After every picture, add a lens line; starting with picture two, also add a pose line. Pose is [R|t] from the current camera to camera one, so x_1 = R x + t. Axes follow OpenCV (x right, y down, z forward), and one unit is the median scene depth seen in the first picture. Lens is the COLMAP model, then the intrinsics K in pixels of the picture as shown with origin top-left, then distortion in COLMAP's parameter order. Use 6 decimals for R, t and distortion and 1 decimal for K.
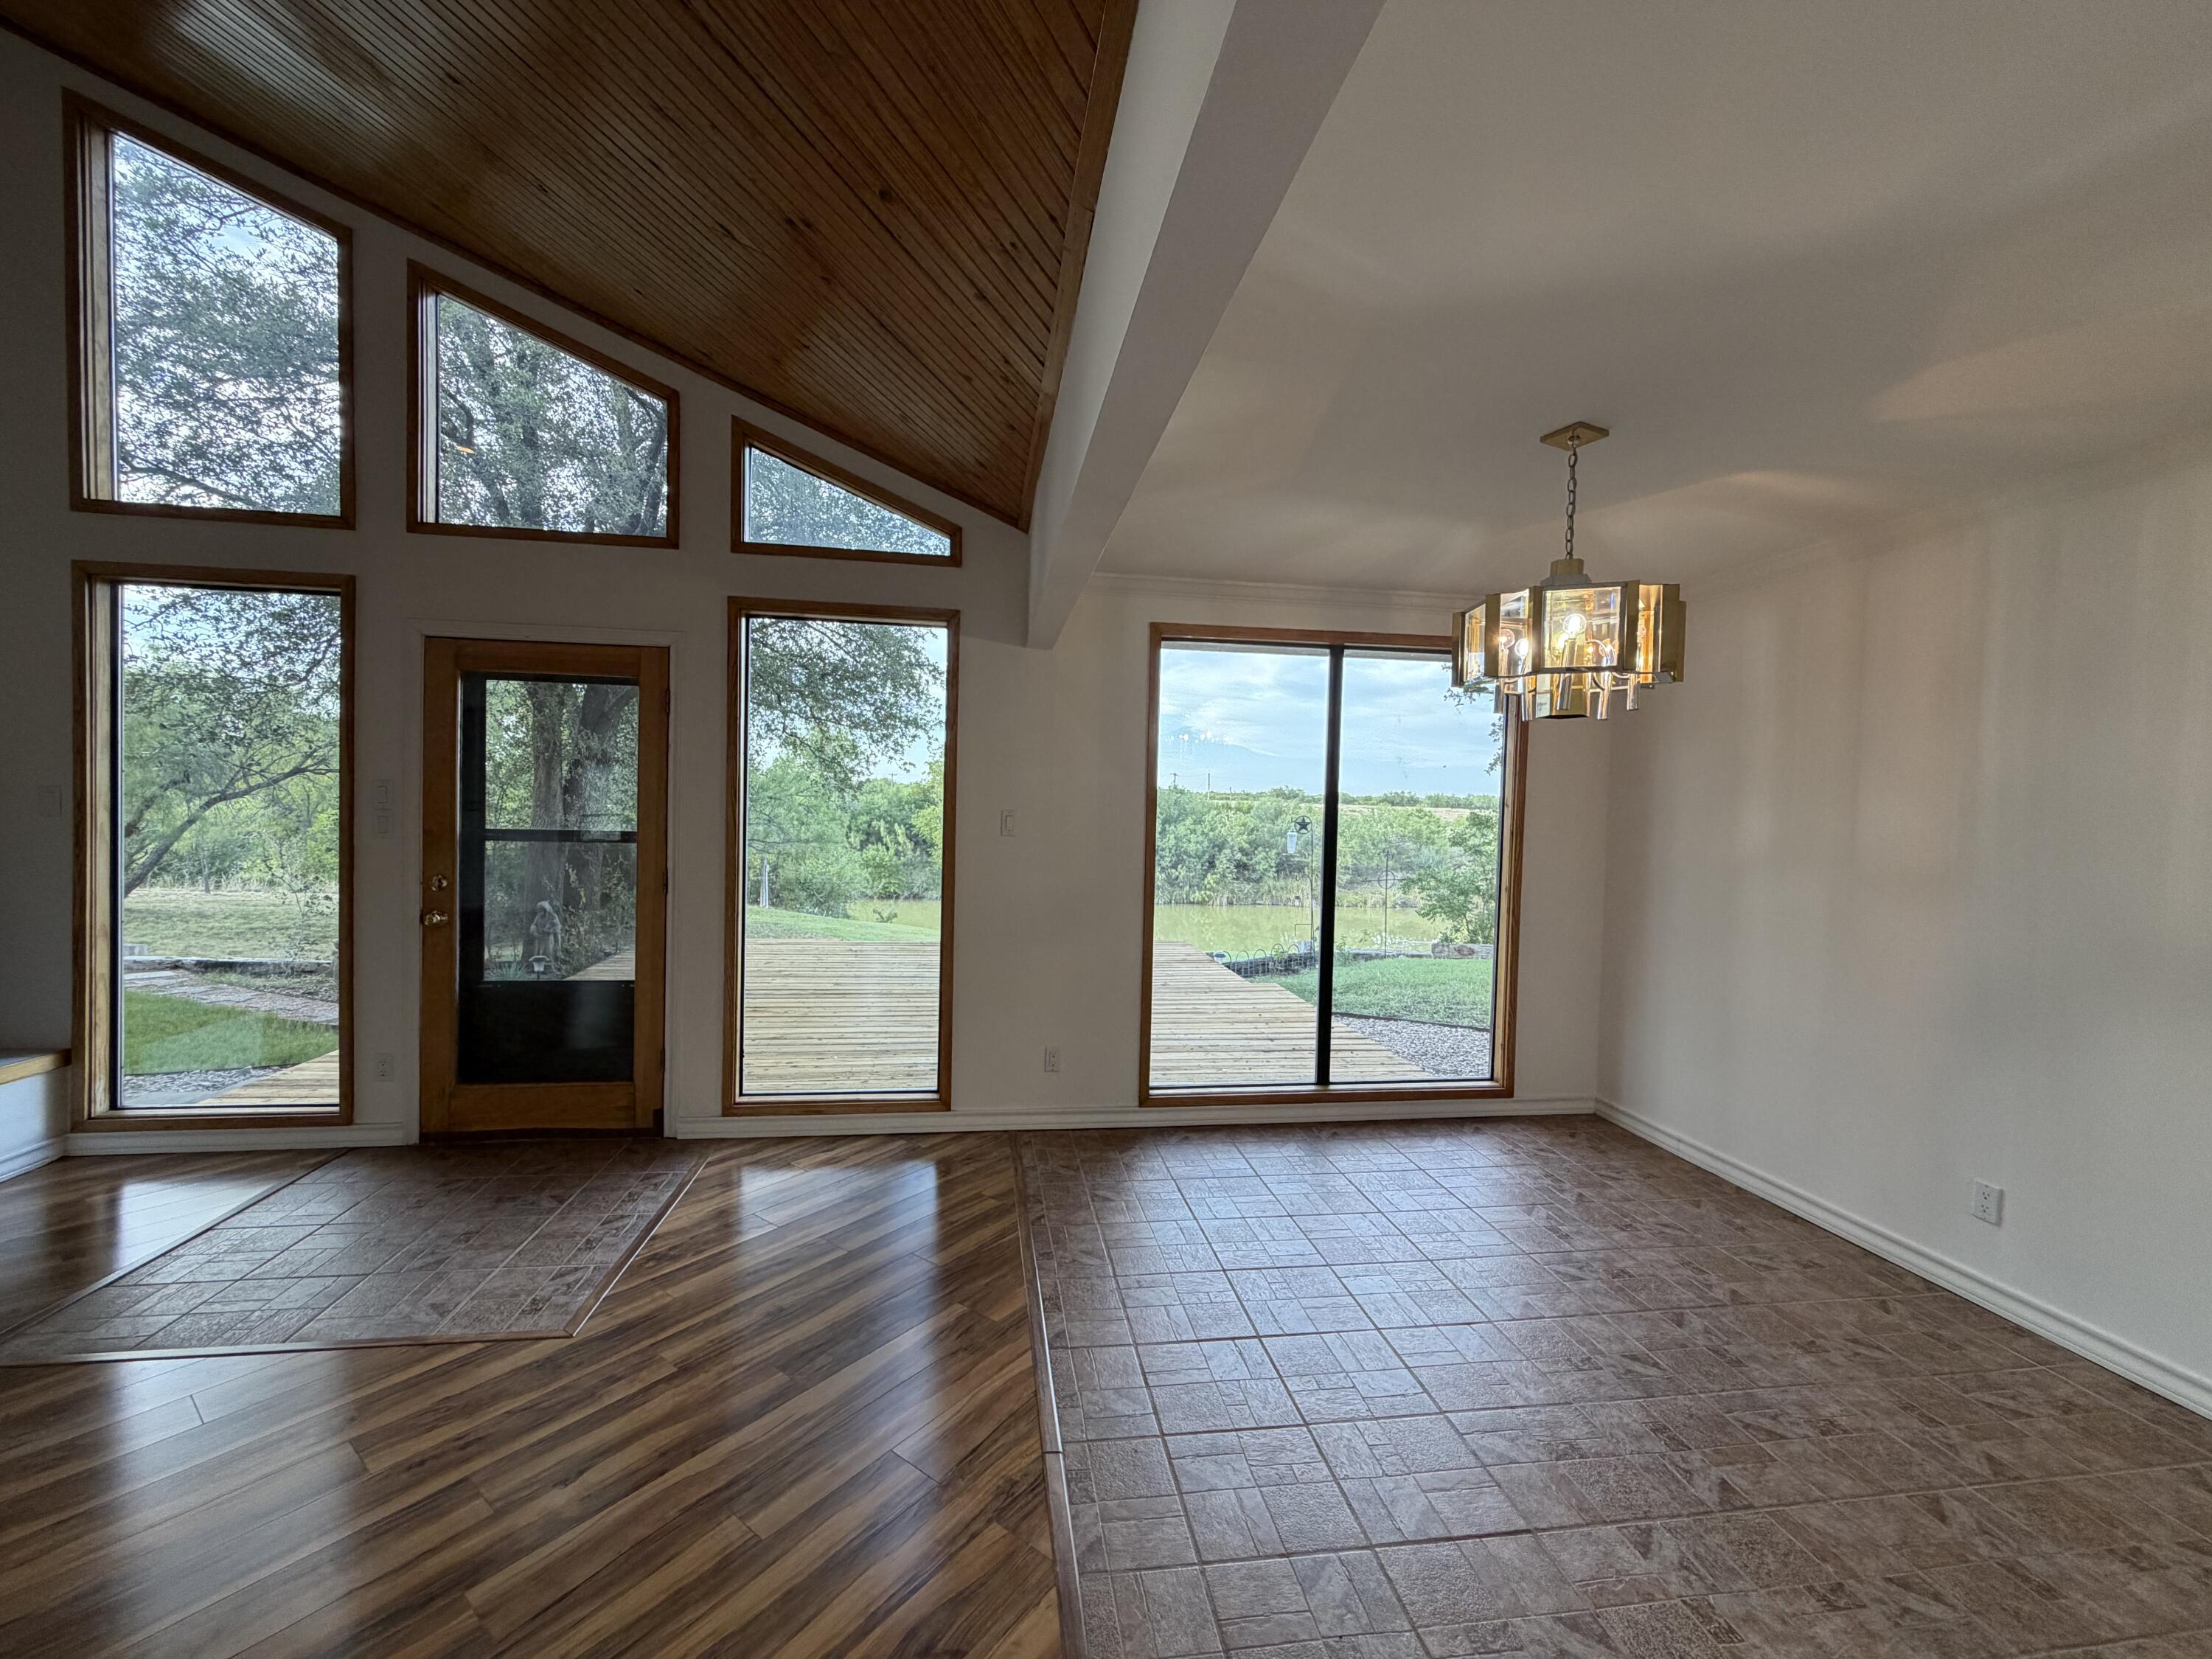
lens RADIAL K [[879.1, 0, 1095.5], [0, 879.1, 829.9], [0, 0, 1]] dist [0.000403, -0.000108]
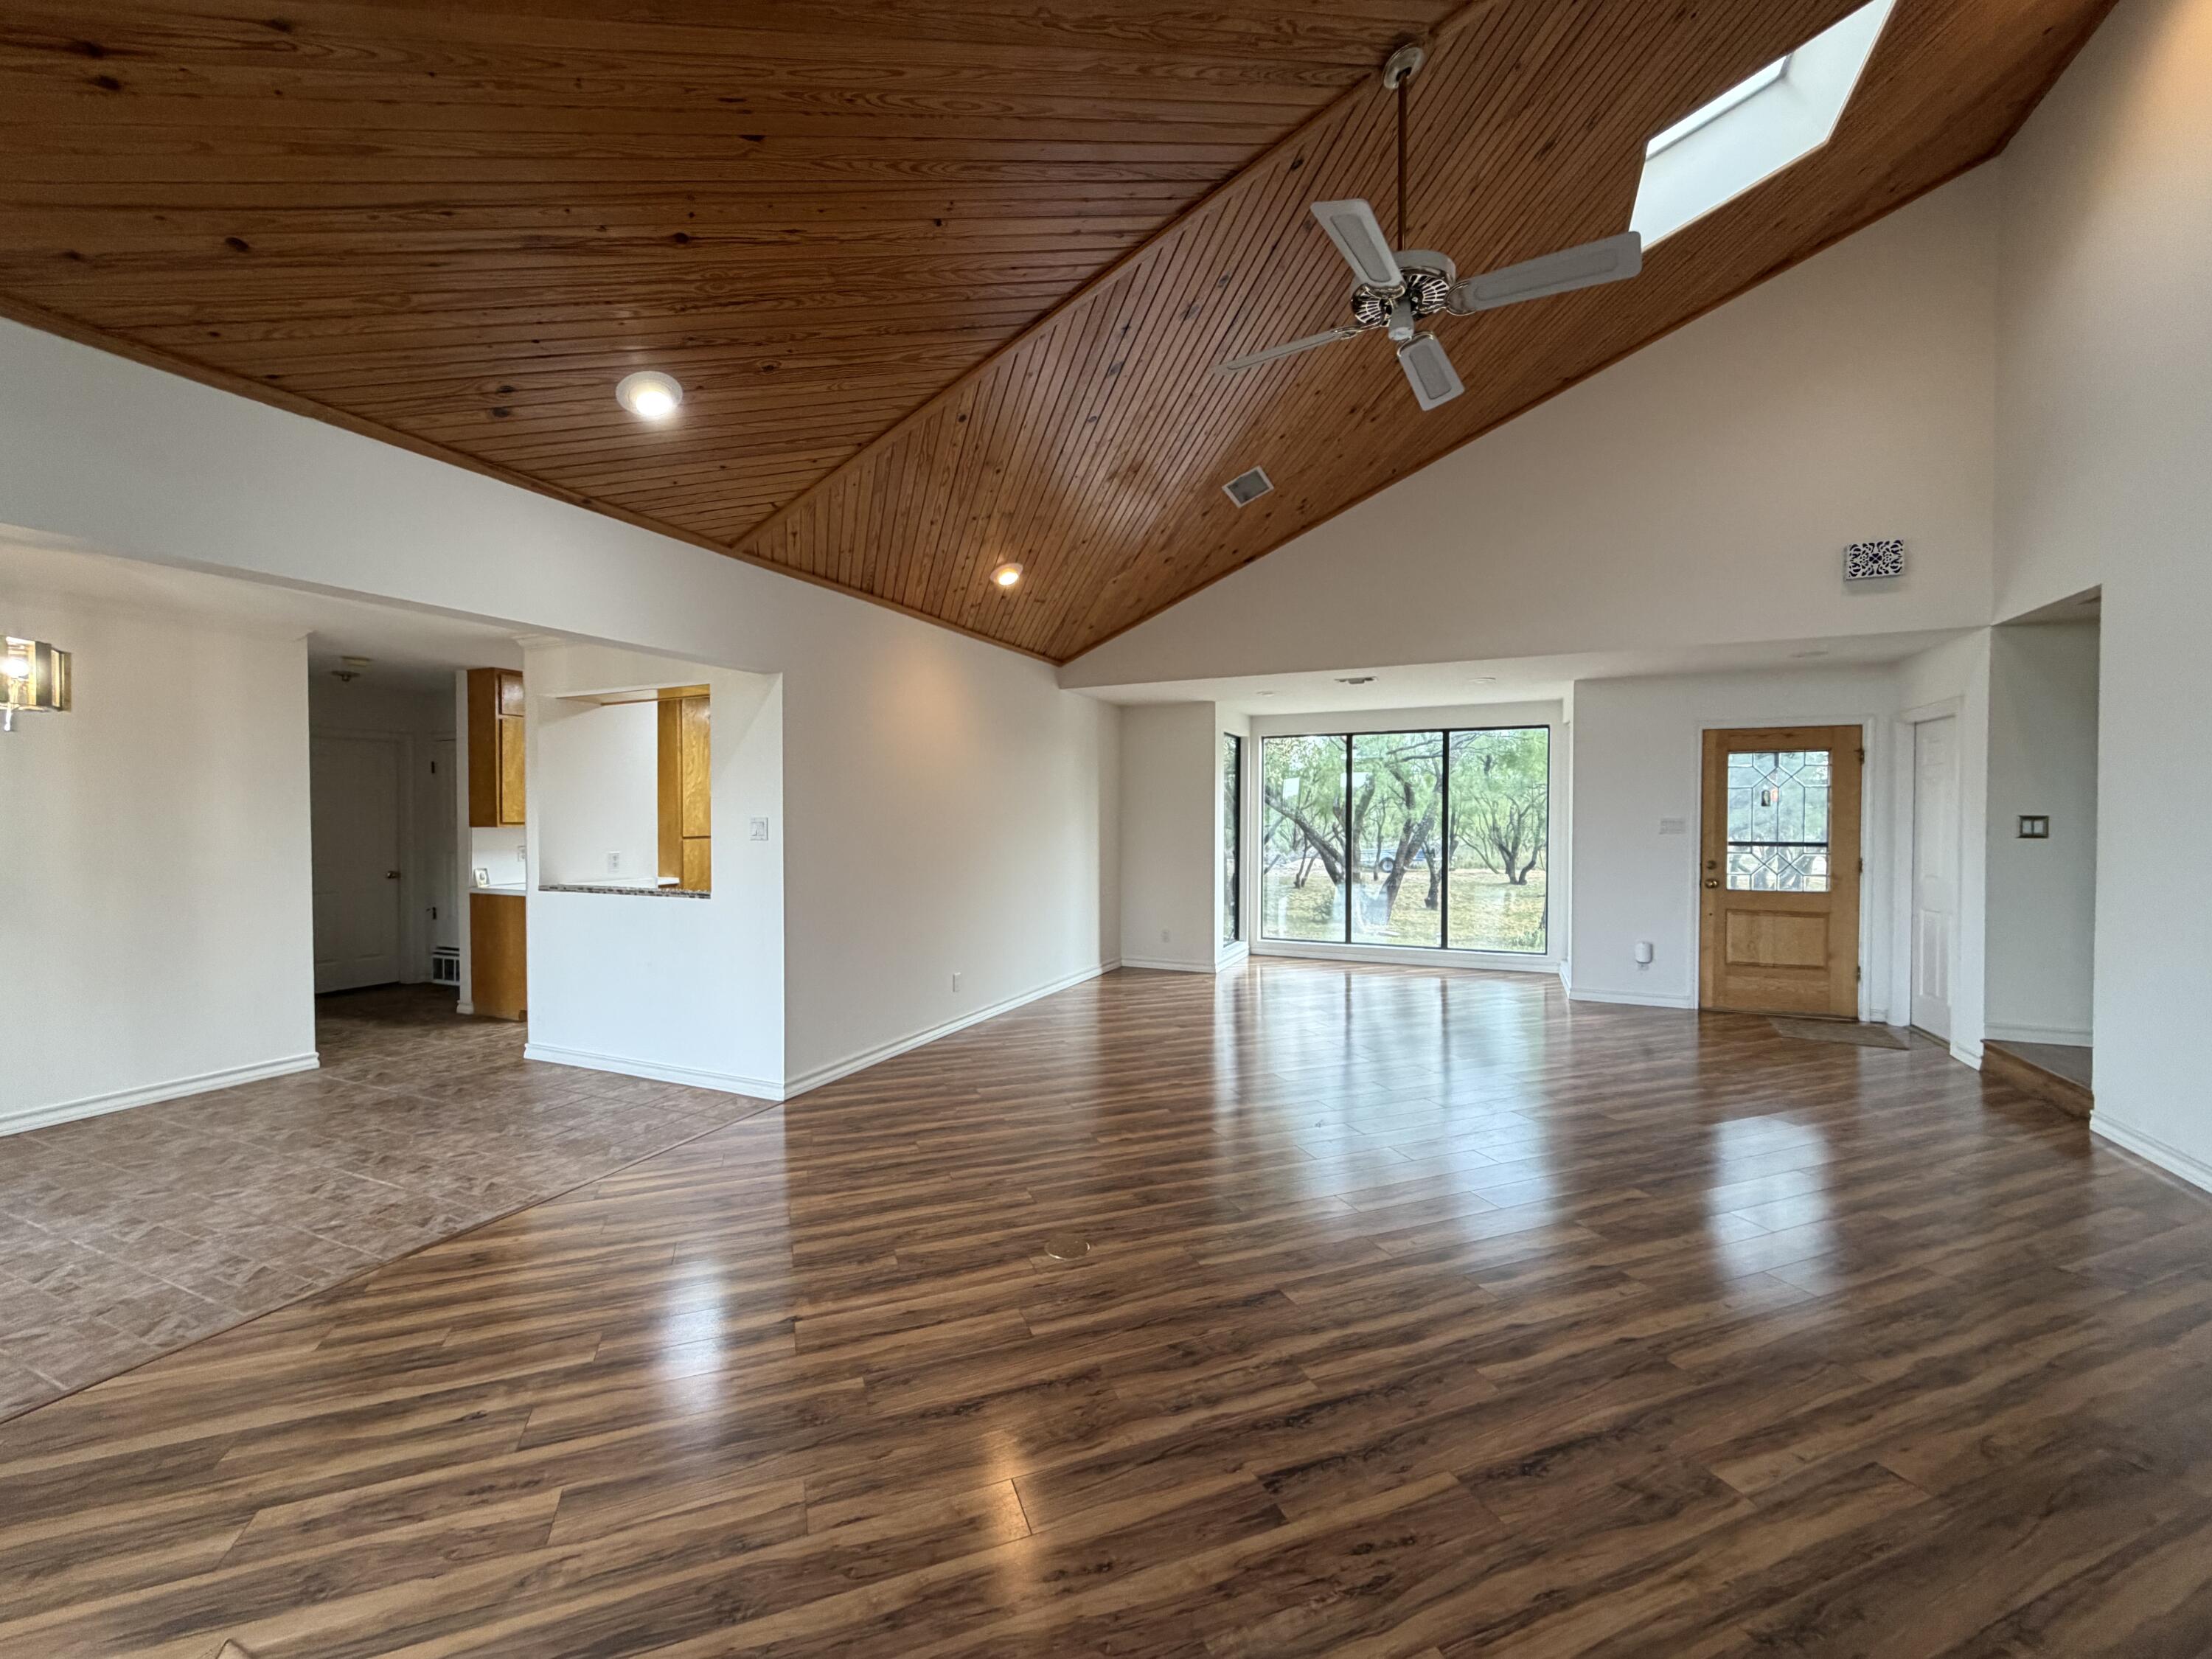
lens RADIAL K [[879.1, 0, 1095.5], [0, 879.1, 829.9], [0, 0, 1]] dist [0.000403, -0.000108]
pose [[-0.846409, -0.032210, 0.531559, -0.912679], [-0.005288, 0.998628, 0.052093, -0.040585], [-0.532507, 0.041281, -0.845418, 0.733842]]
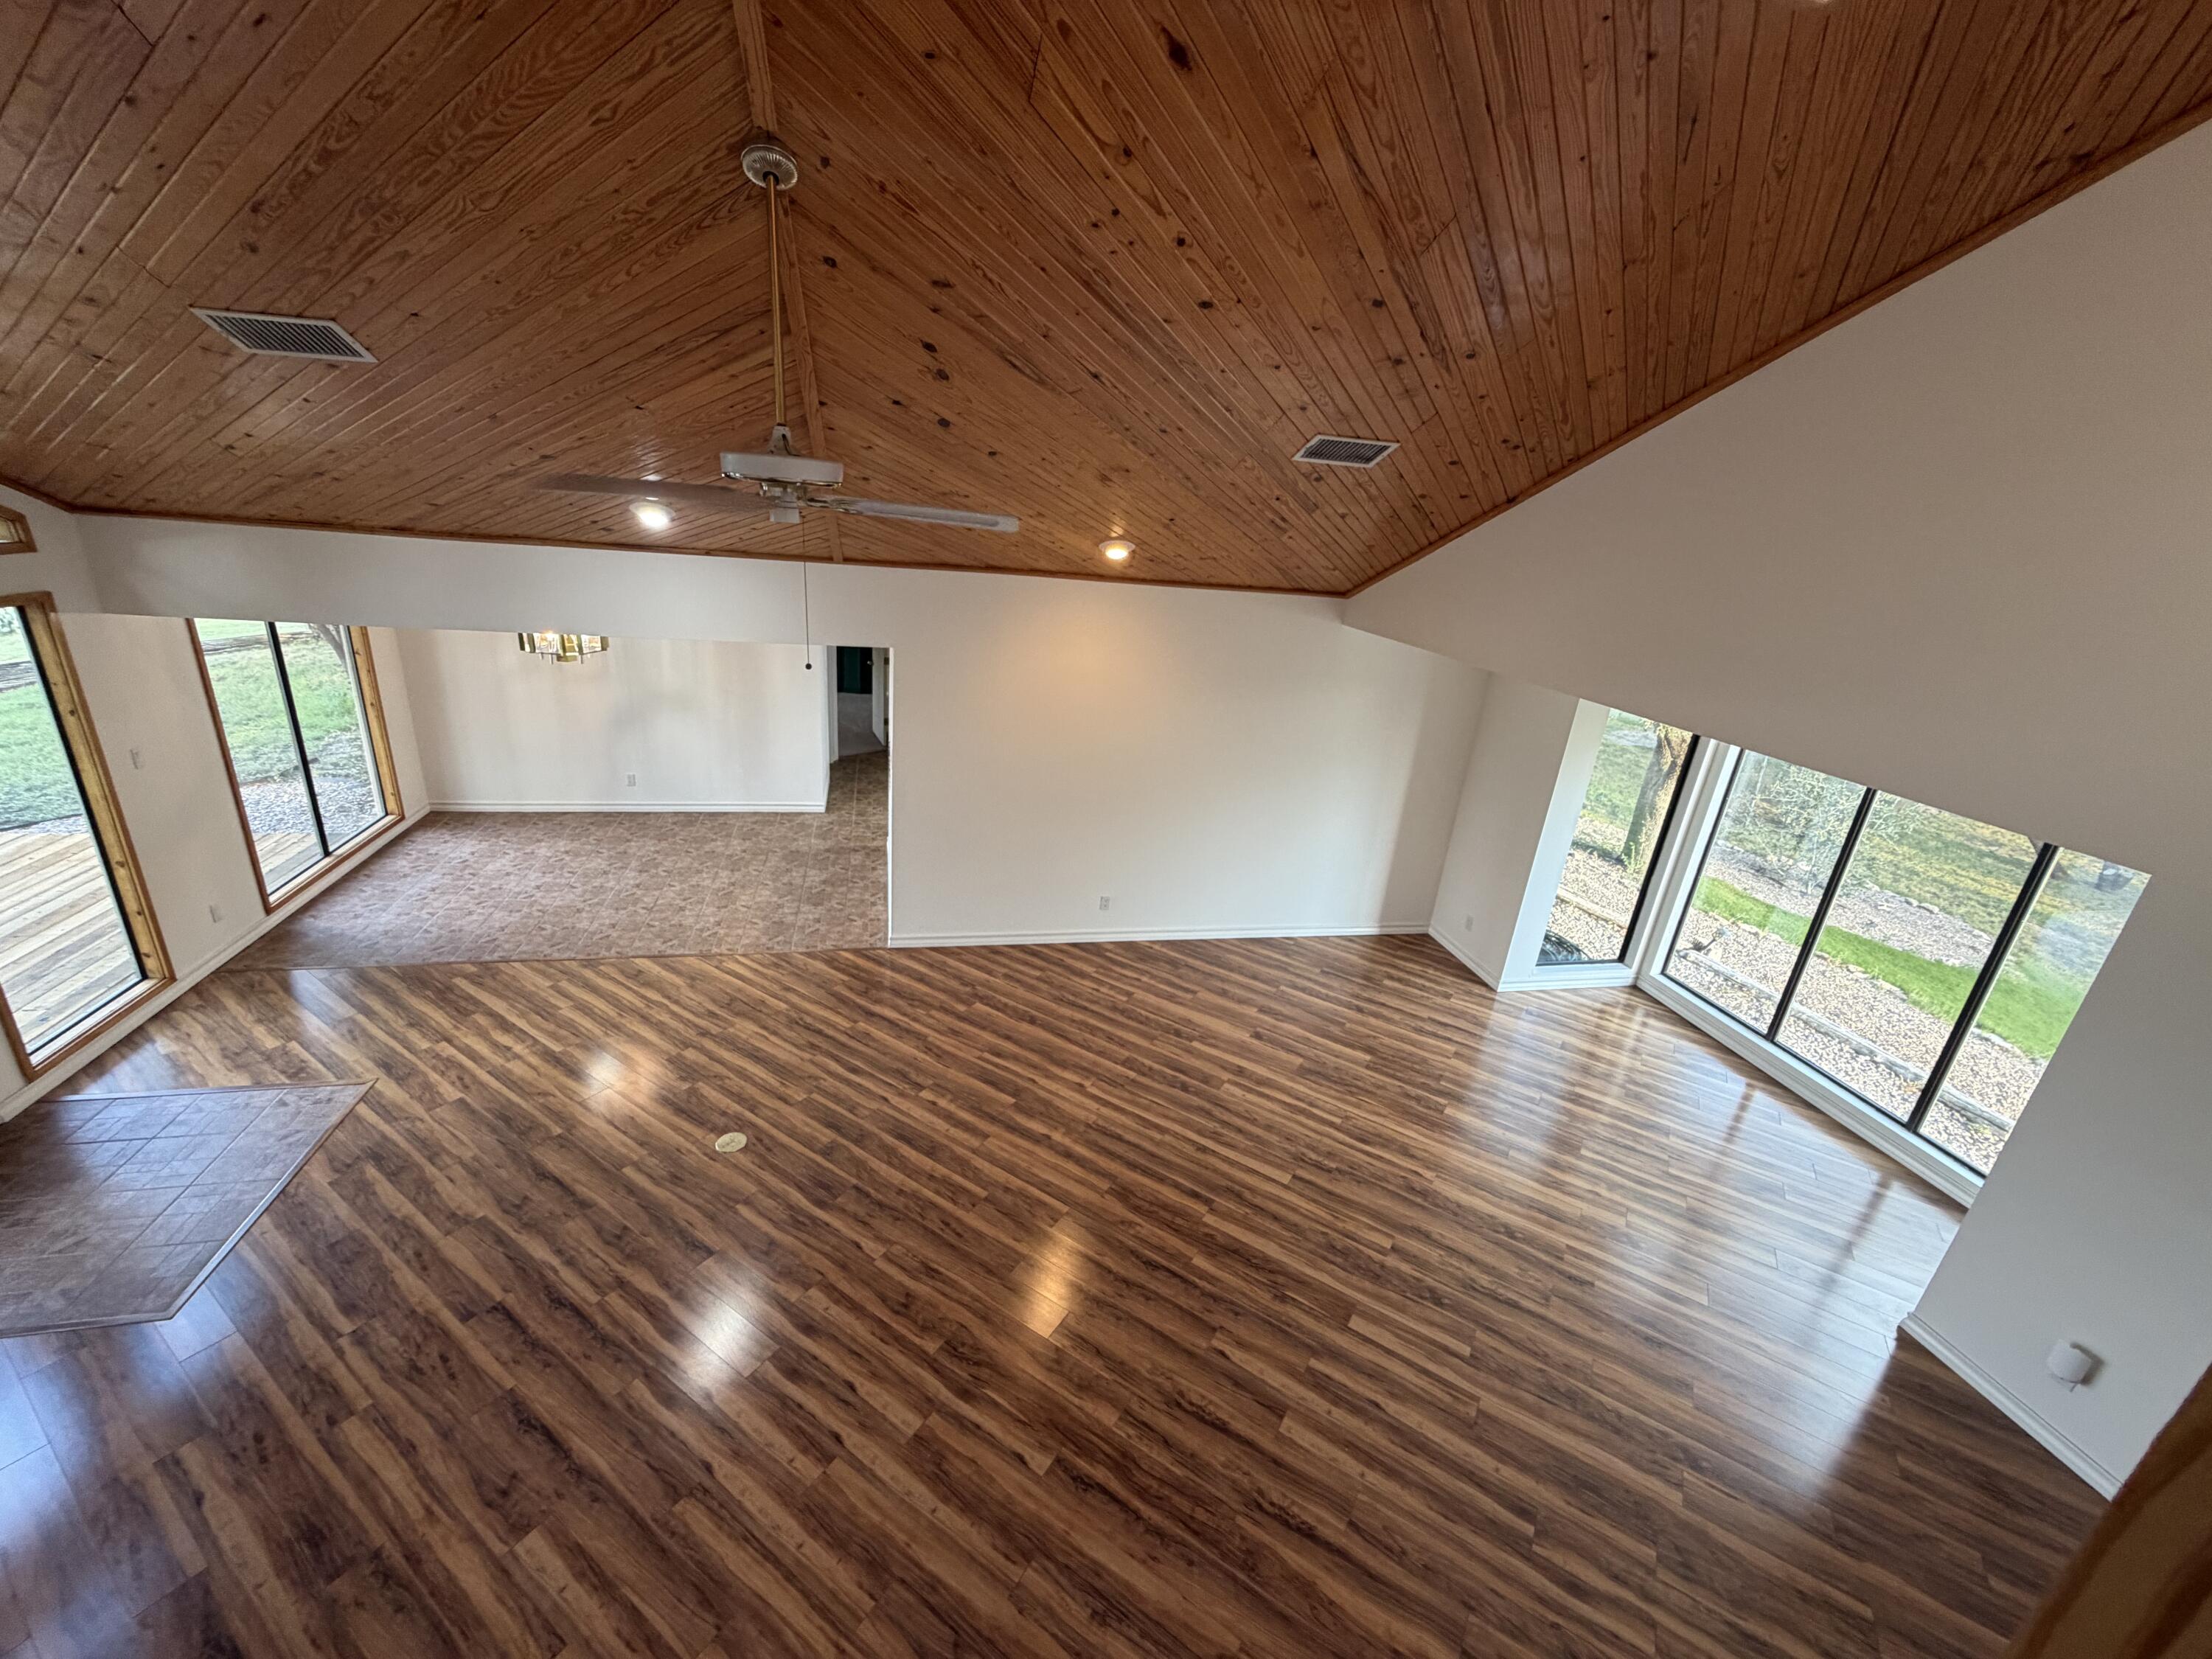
lens RADIAL K [[879.1, 0, 1095.5], [0, 879.1, 829.9], [0, 0, 1]] dist [0.000403, -0.000108]
pose [[-0.084293, -0.376170, 0.922708, -1.442167], [-0.061136, 0.926212, 0.372014, -0.471279], [-0.994564, -0.025053, -0.101071, -0.232840]]
